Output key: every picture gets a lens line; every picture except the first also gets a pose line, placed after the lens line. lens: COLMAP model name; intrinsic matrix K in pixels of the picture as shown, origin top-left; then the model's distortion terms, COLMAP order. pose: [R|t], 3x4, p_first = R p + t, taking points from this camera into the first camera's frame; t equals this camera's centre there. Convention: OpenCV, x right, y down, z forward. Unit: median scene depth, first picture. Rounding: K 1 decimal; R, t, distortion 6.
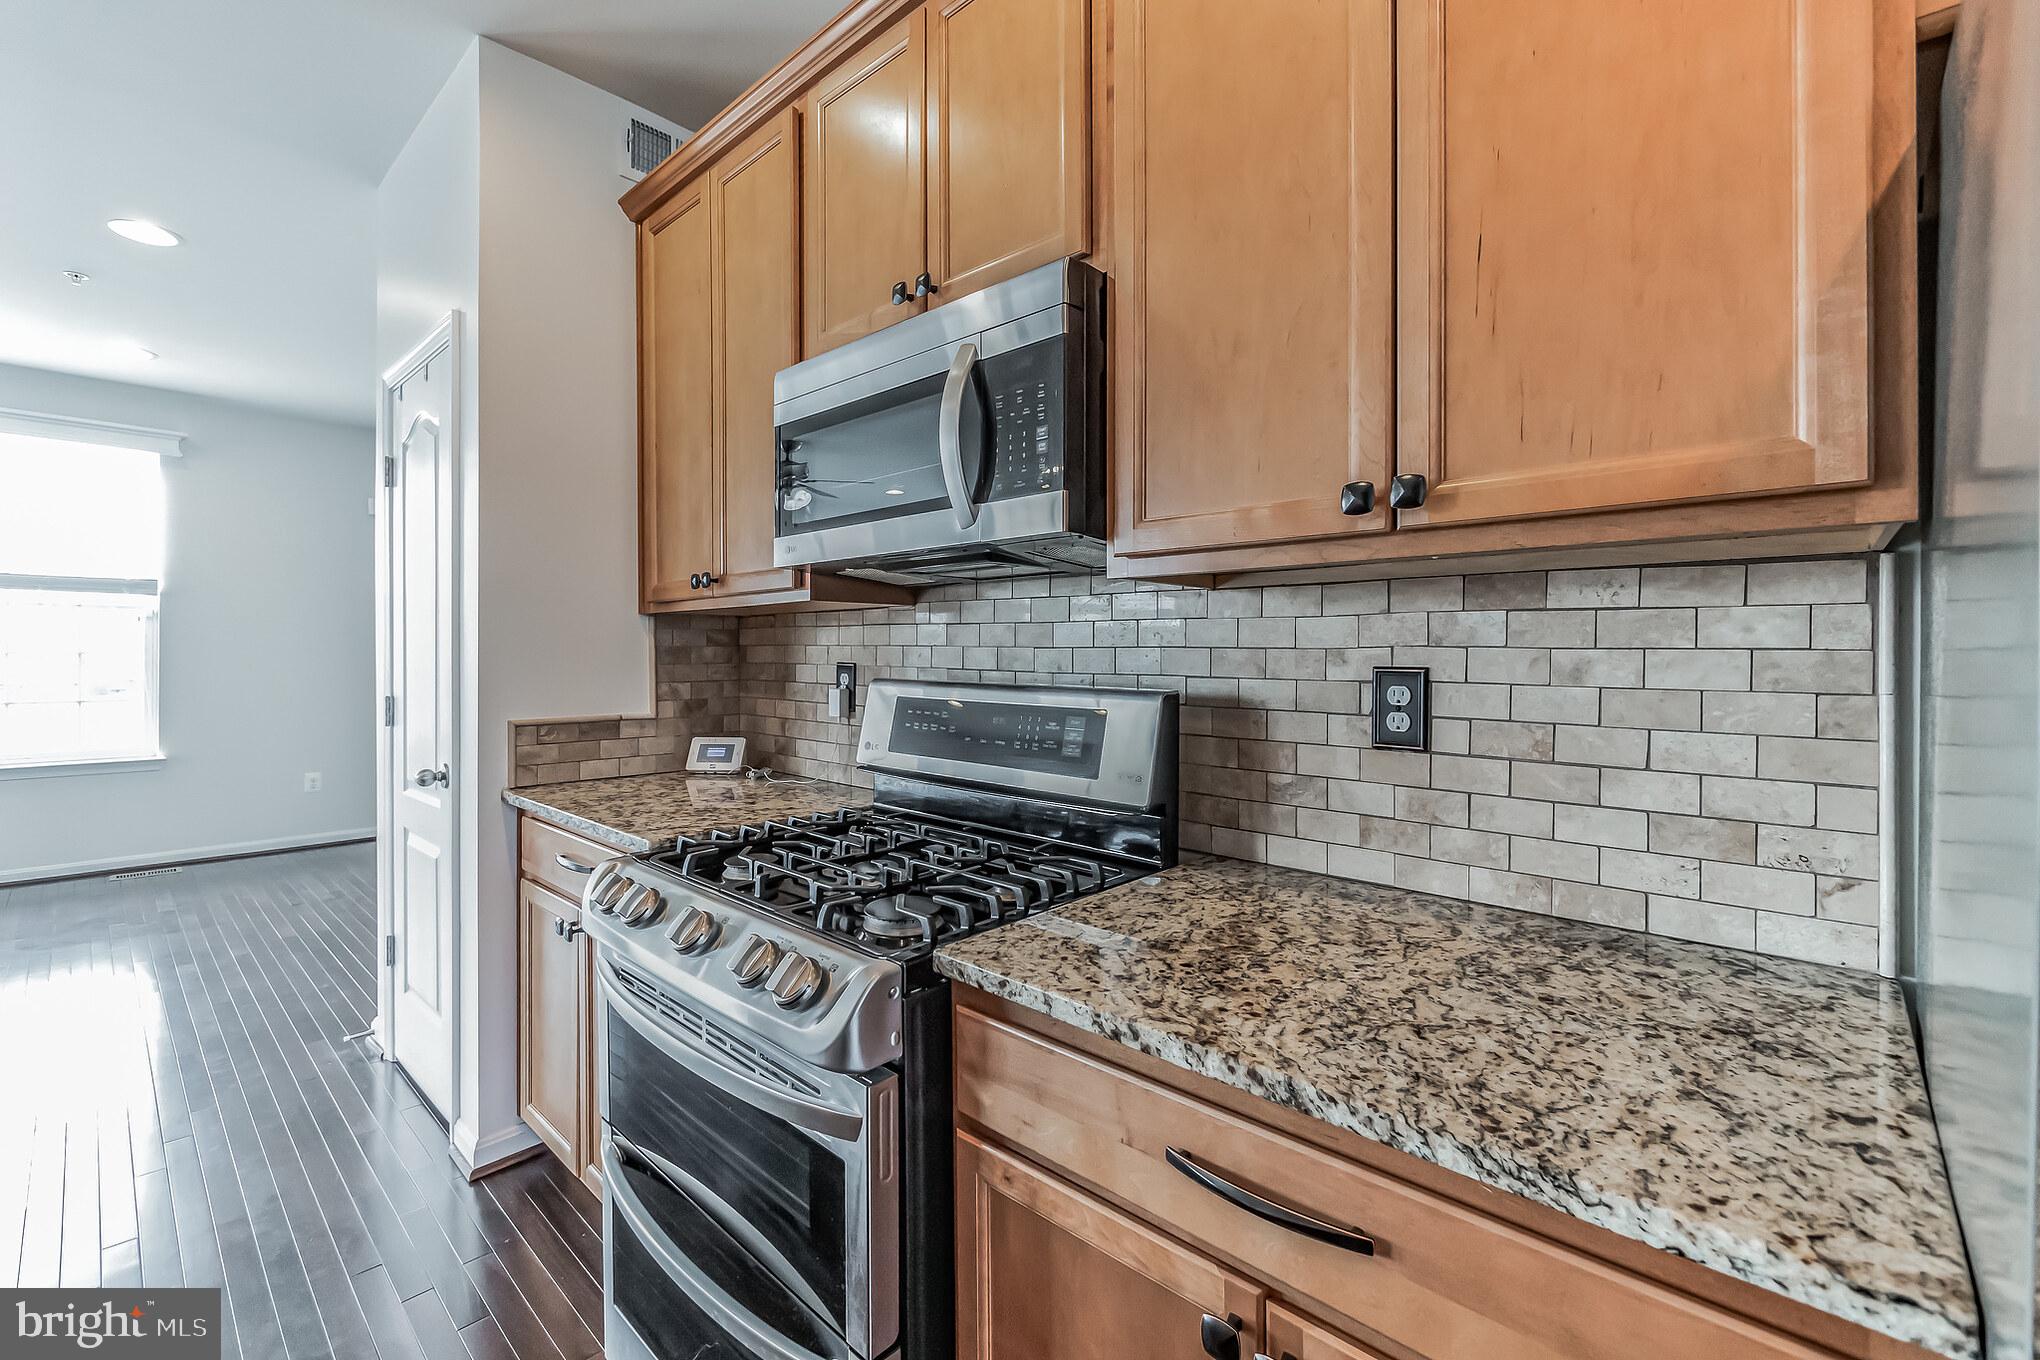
lens RADIAL K [[866.4, 0, 1016.1], [0, 866.4, 655.8], [0, 0, 1]] dist [-0.002508, -0.000913]
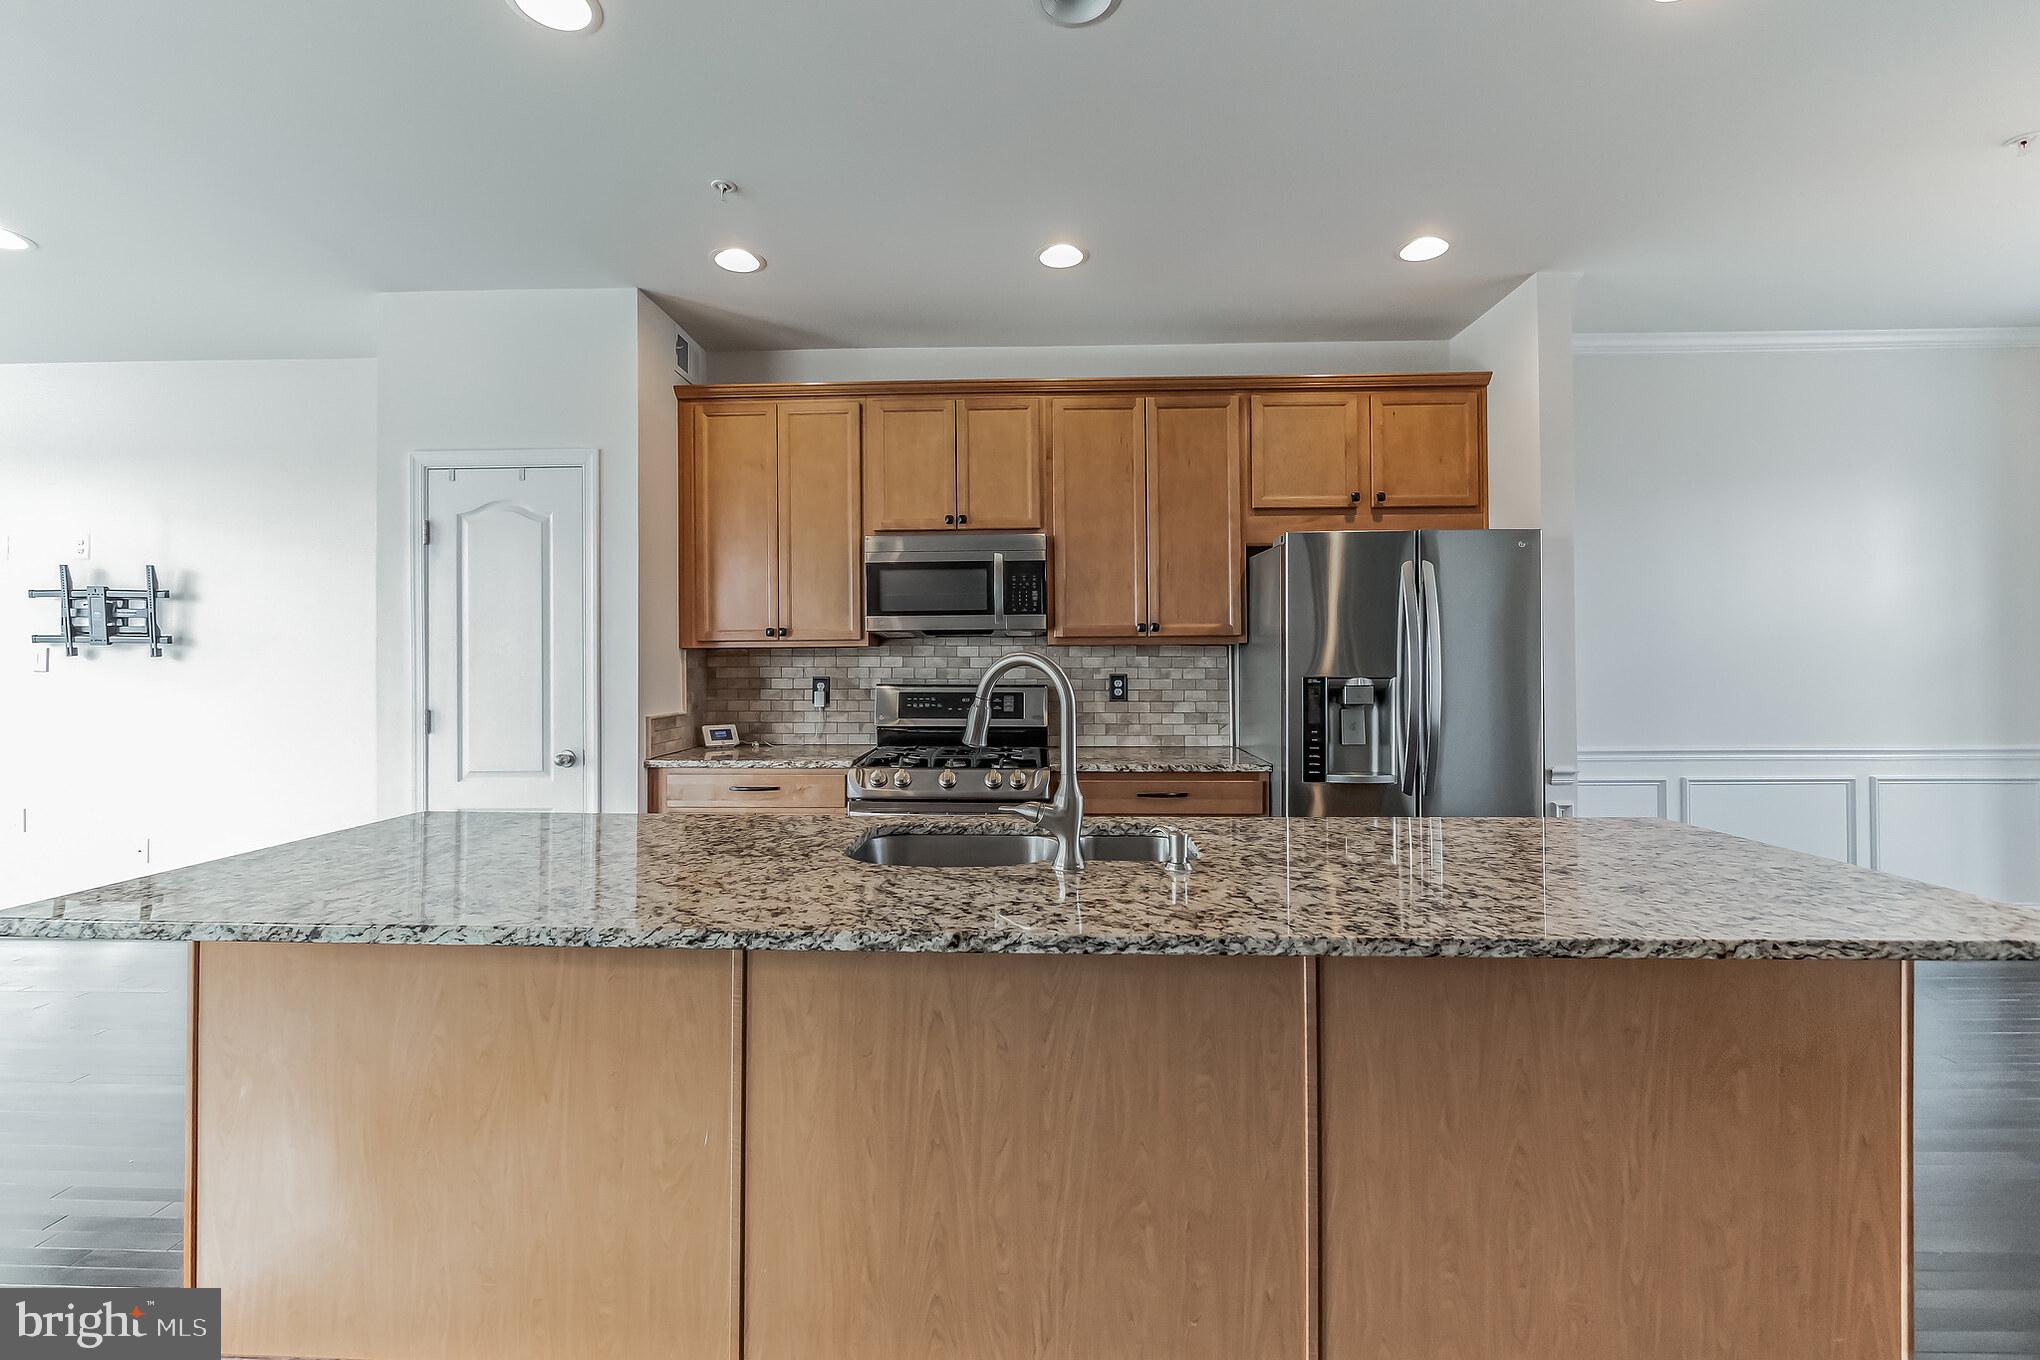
lens RADIAL K [[866.4, 0, 1016.1], [0, 866.4, 655.8], [0, 0, 1]] dist [-0.002508, -0.000913]
pose [[0.749316, 0.001399, 0.662211, -1.616400], [0.008640, 0.999892, -0.011889, -0.016236], [-0.662156, 0.014630, 0.749223, -0.922570]]
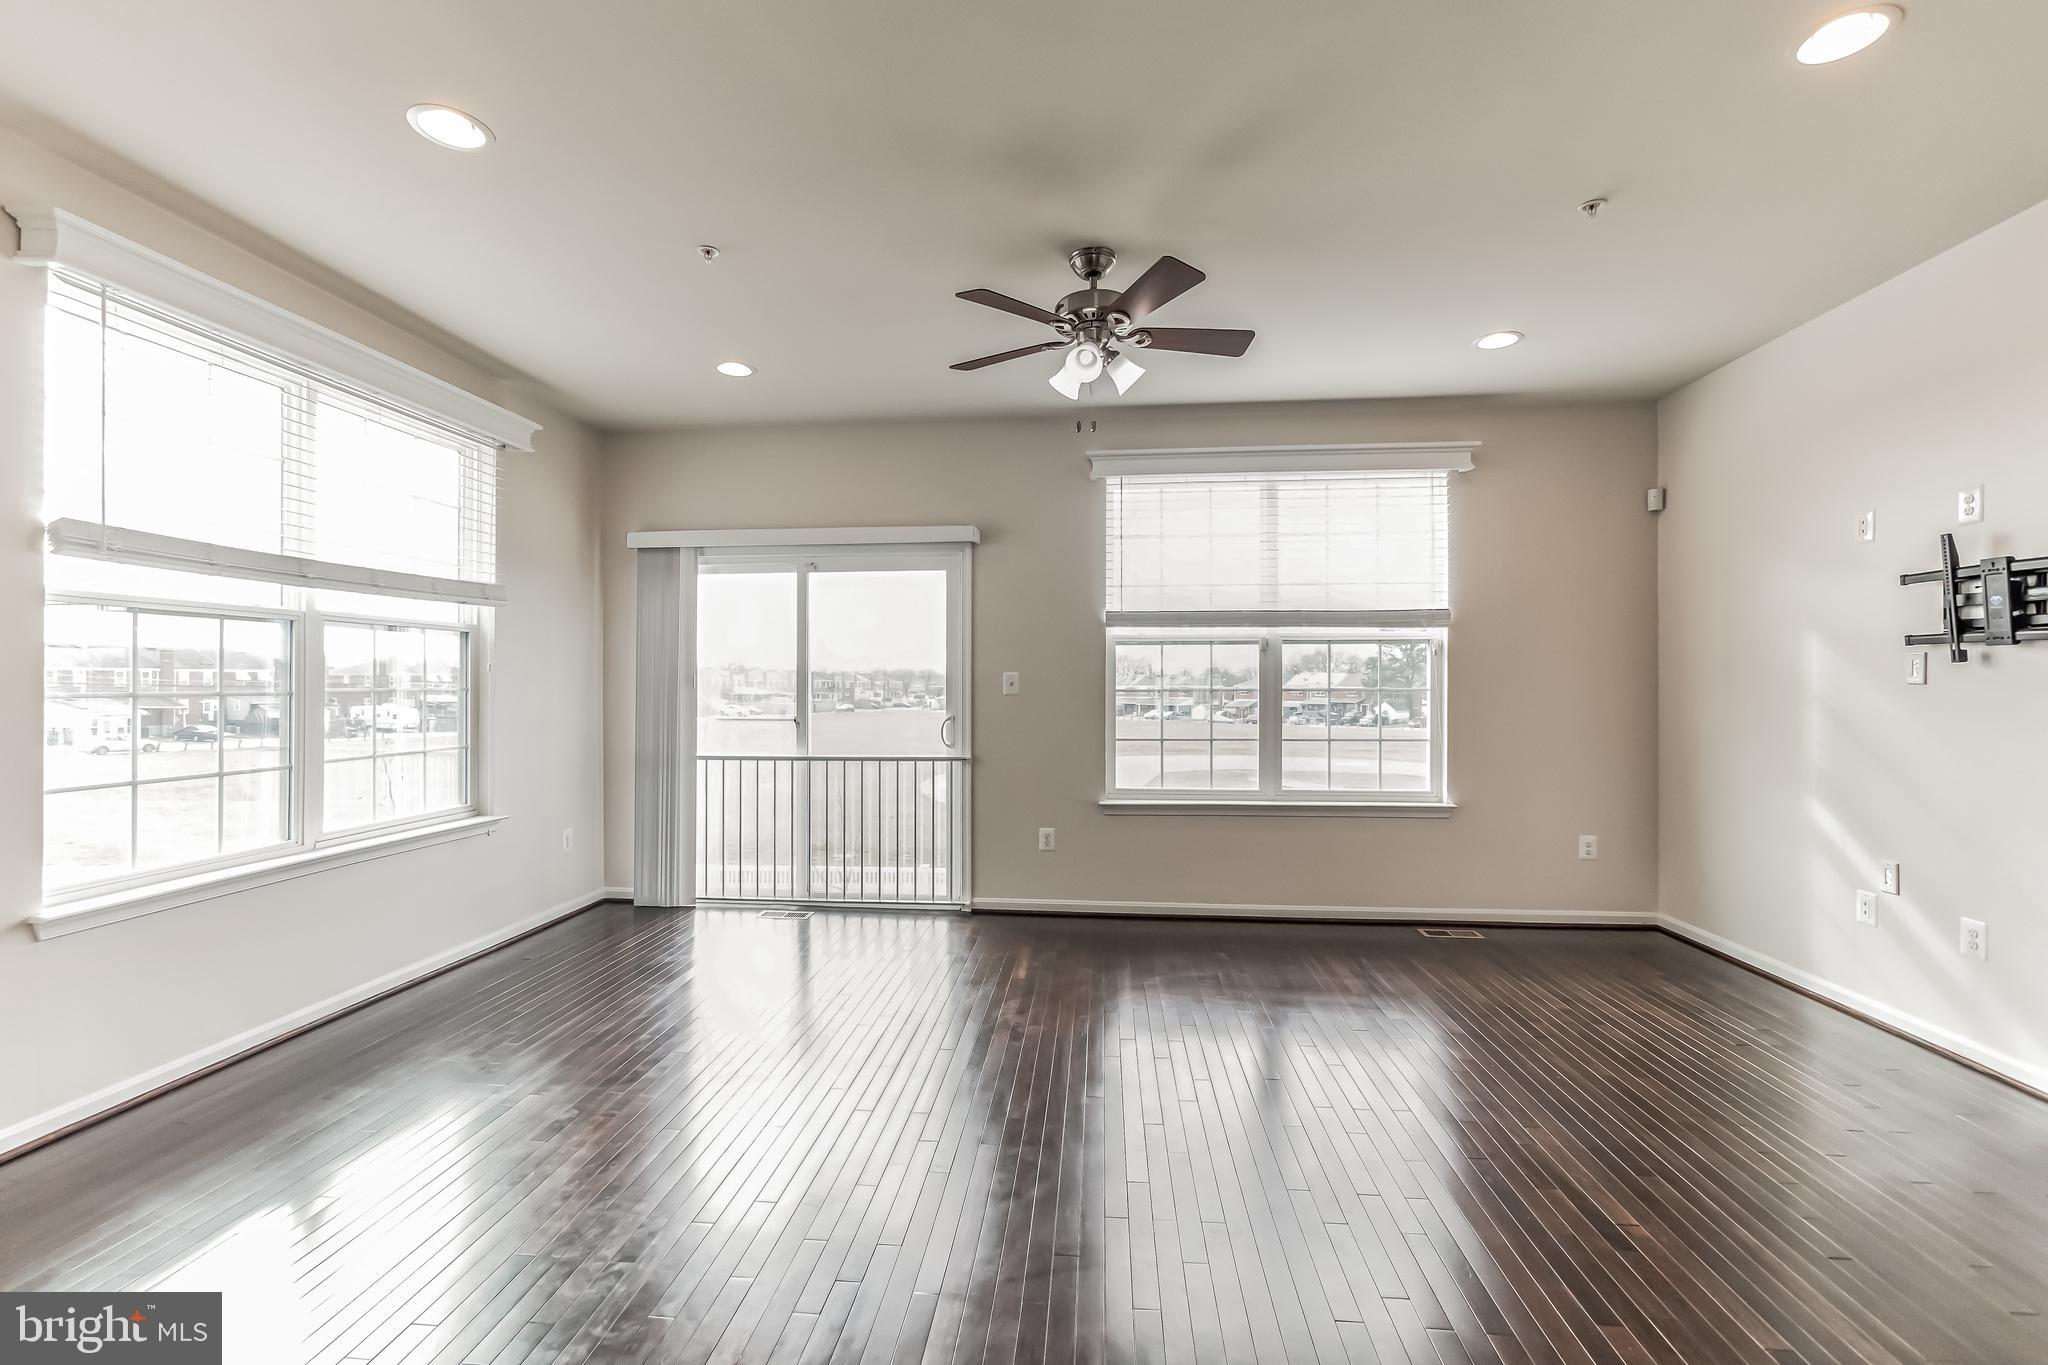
lens RADIAL K [[885.8, 0, 1010.0], [0, 885.8, 687.9], [0, 0, 1]] dist [-0.001287, -0.000047]
pose [[0.603639, -0.001247, -0.797257, -1.753650], [0.001732, 0.999998, -0.000253, -0.020142], [0.797256, -0.001228, 0.603640, 0.230205]]
